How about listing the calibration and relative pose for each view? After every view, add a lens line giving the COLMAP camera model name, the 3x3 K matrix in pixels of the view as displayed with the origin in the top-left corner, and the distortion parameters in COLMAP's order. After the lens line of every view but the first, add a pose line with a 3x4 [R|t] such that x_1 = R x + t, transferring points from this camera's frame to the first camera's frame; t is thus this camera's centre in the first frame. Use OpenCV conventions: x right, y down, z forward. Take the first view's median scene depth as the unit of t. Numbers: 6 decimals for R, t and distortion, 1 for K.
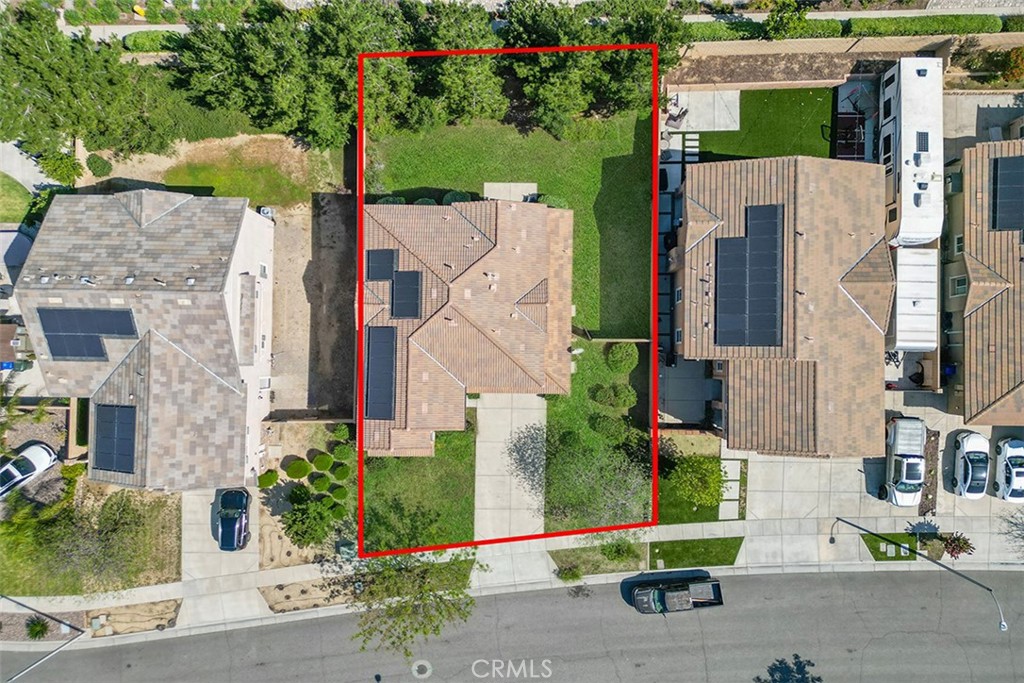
lens RADIAL K [[645.7, 0, 512.0], [0, 645.7, 341.5], [0, 0, 1]] dist [0.005098, 0.001149]
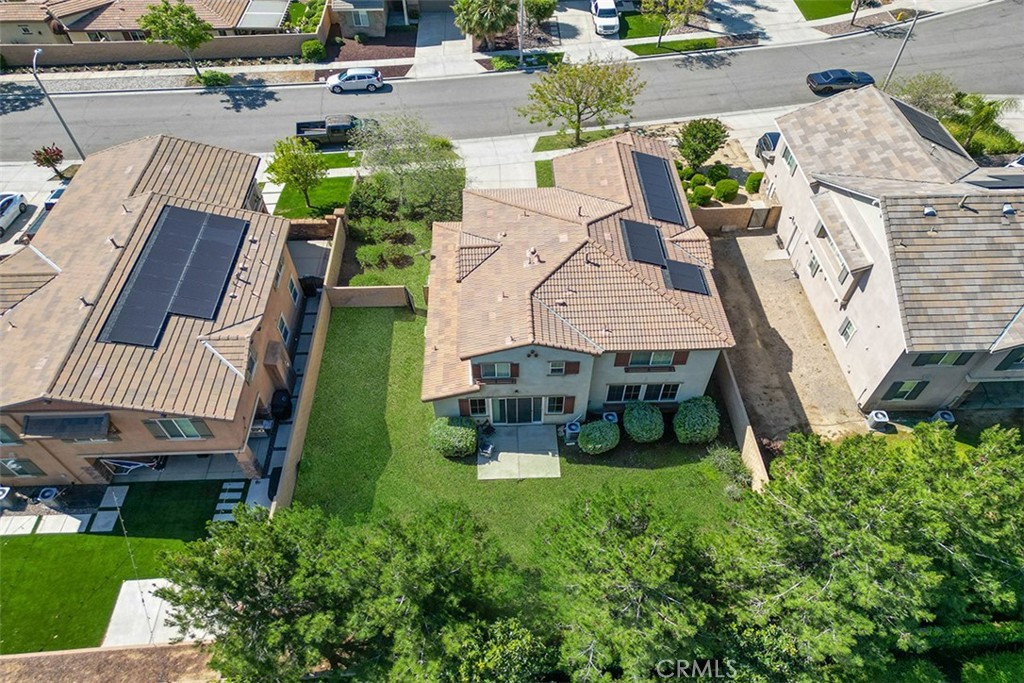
lens RADIAL K [[645.7, 0, 512.0], [0, 645.7, 341.5], [0, 0, 1]] dist [0.005098, 0.001149]
pose [[-0.998809, 0.045193, -0.018402, 0.010562], [-0.046100, -0.750350, 0.659431, -0.644856], [0.015994, 0.659494, 0.751540, 0.497131]]
